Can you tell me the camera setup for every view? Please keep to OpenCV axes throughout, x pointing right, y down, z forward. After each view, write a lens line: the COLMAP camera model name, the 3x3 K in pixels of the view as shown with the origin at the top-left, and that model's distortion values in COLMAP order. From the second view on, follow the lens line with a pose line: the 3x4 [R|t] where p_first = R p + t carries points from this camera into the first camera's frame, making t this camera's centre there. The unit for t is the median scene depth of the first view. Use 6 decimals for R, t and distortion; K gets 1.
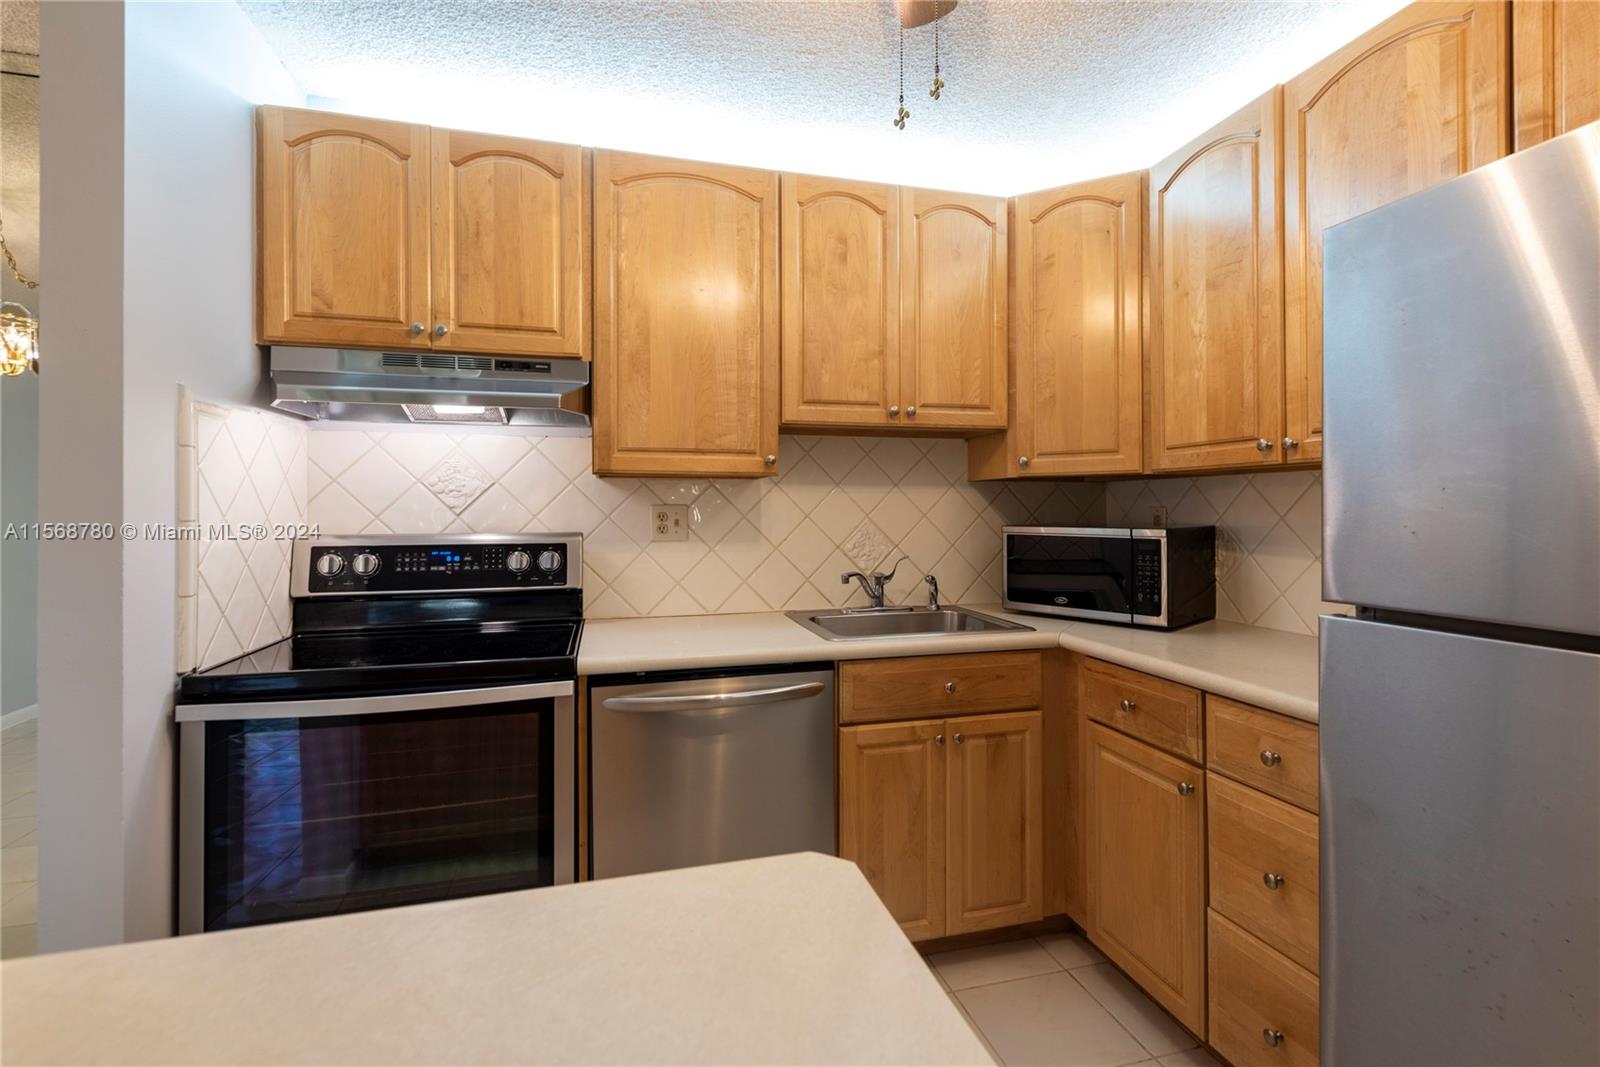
lens RADIAL K [[755.8, 0, 817.6], [0, 755.8, 505.0], [0, 0, 1]] dist [0.006855, -0.006321]
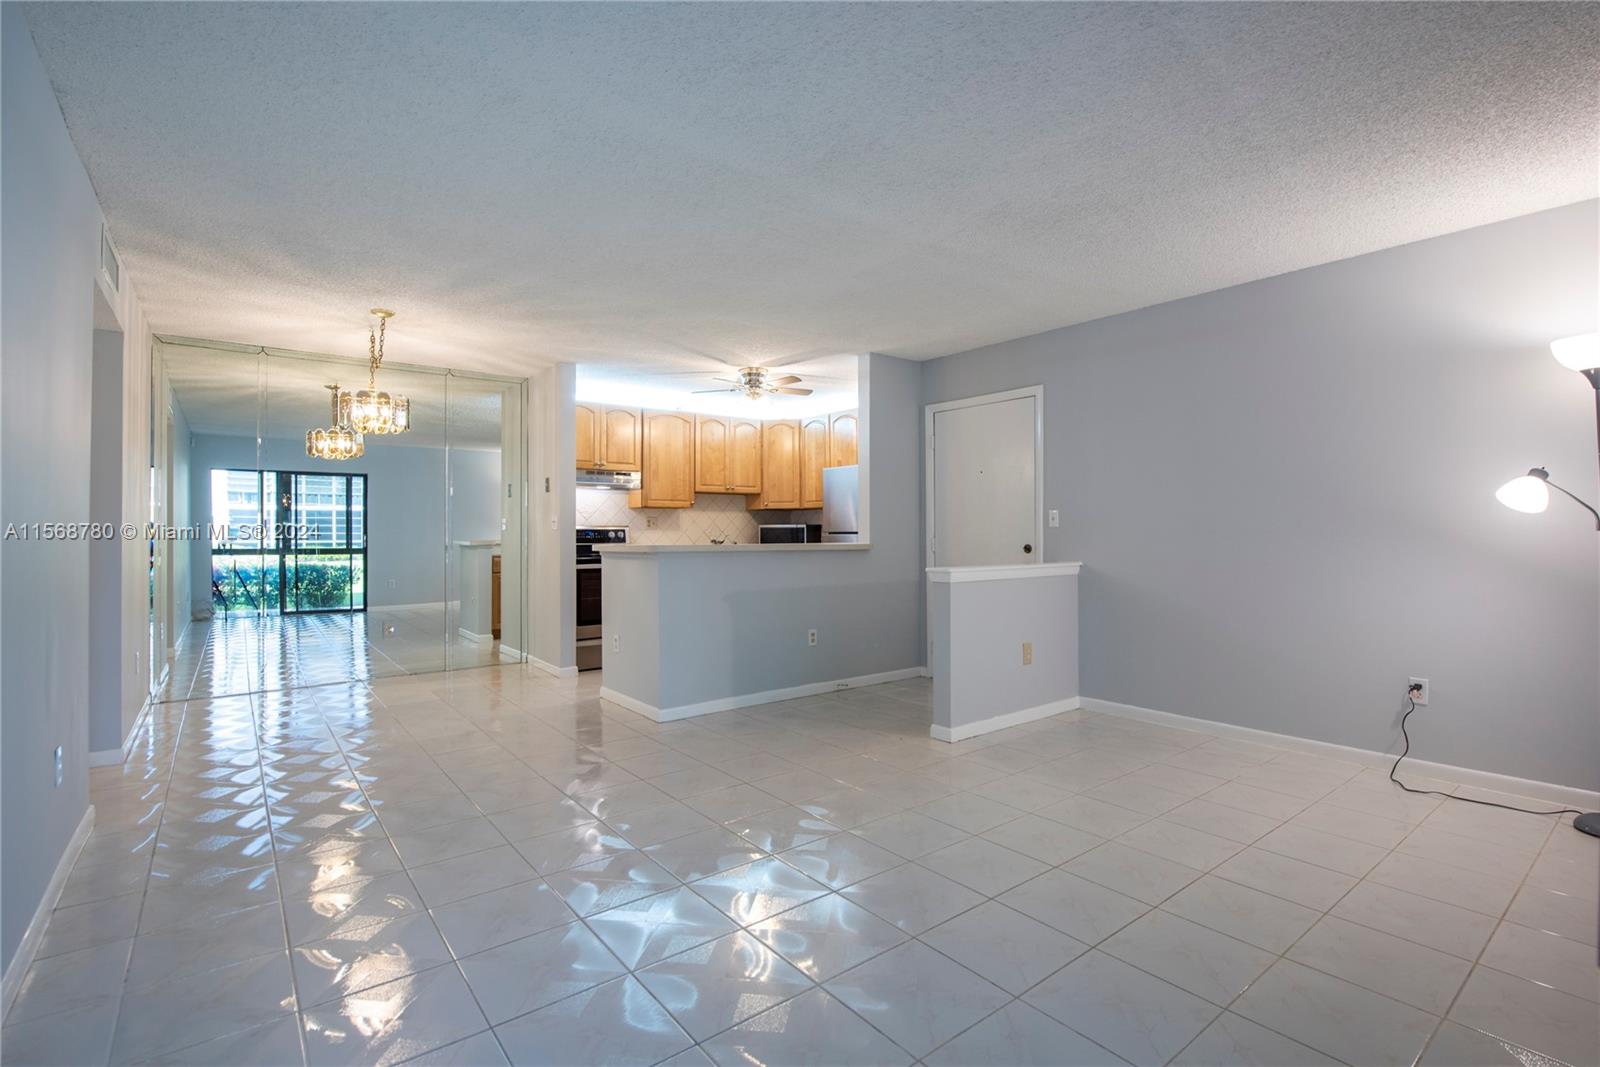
lens RADIAL K [[755.8, 0, 814.3], [0, 755.8, 521.0], [0, 0, 1]] dist [0.006855, -0.006321]
pose [[0.925227, 0.003577, 0.379397, -0.810486], [-0.000296, 0.999962, -0.008706, 0.044179], [-0.379414, 0.007943, 0.925193, -2.192173]]
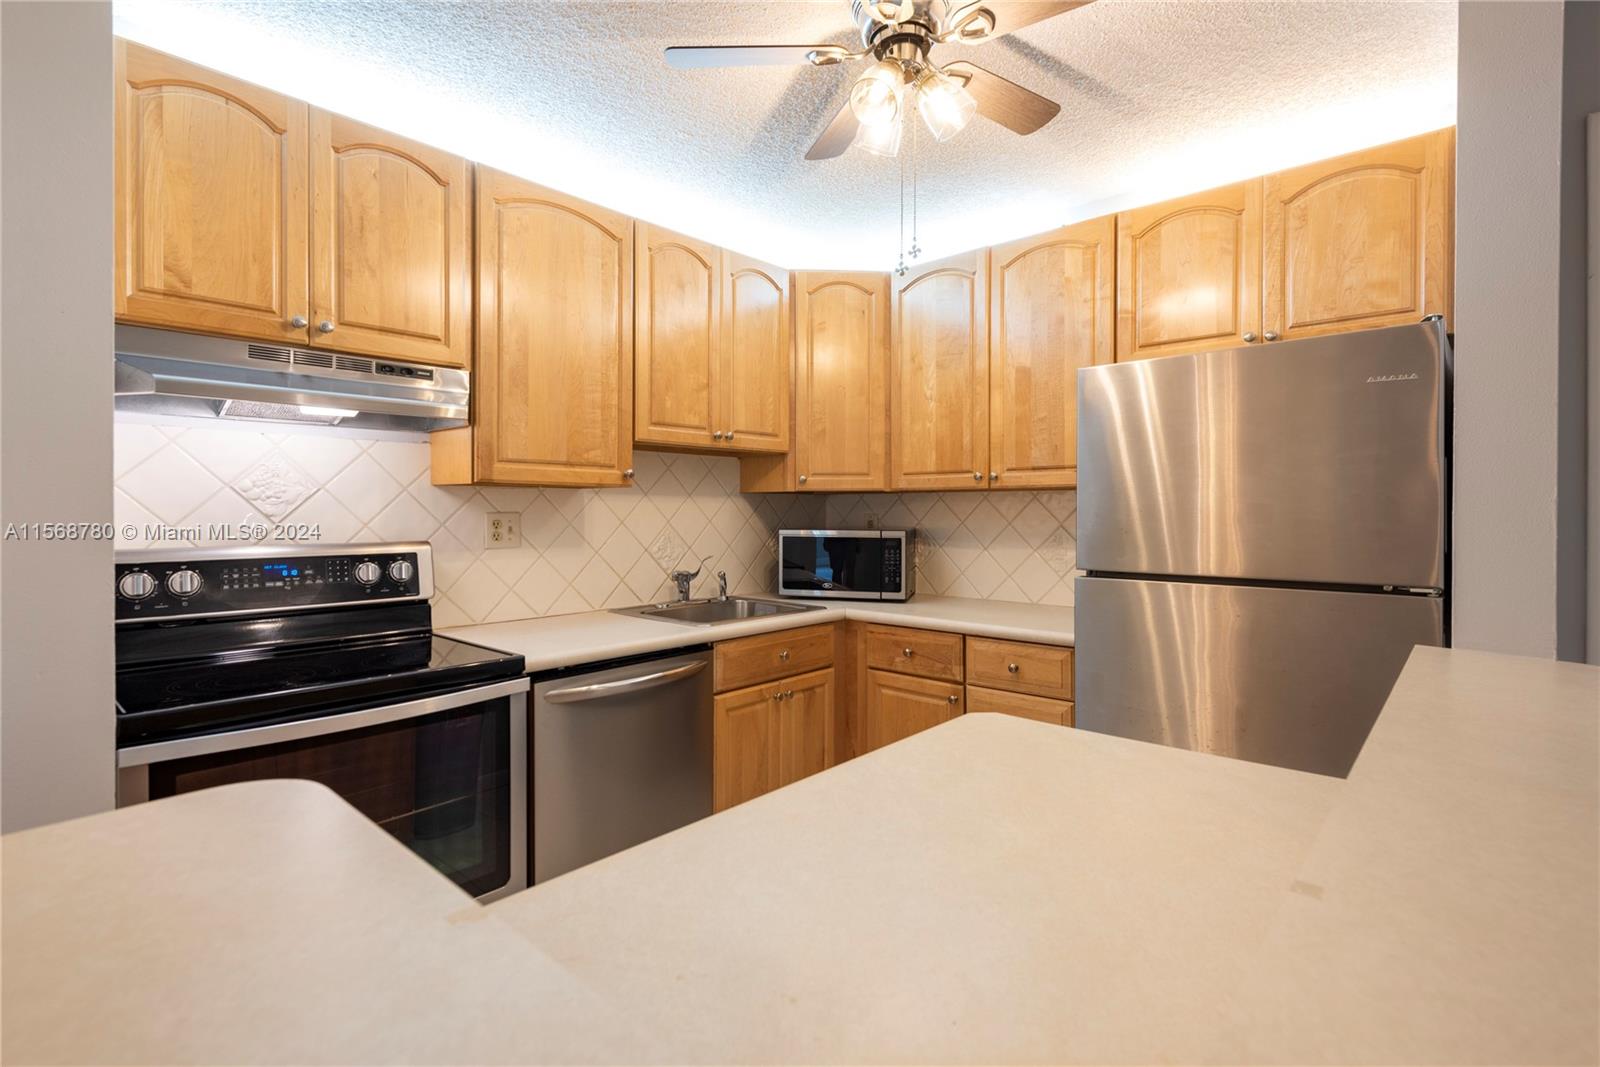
lens RADIAL K [[755.8, 0, 820.6], [0, 755.8, 513.5], [0, 0, 1]] dist [0.006855, -0.006321]
pose [[0.838548, 0.000781, 0.544827, -0.441240], [-0.006197, 0.999948, 0.008105, -0.011012], [-0.544792, -0.010172, 0.838509, -0.105320]]
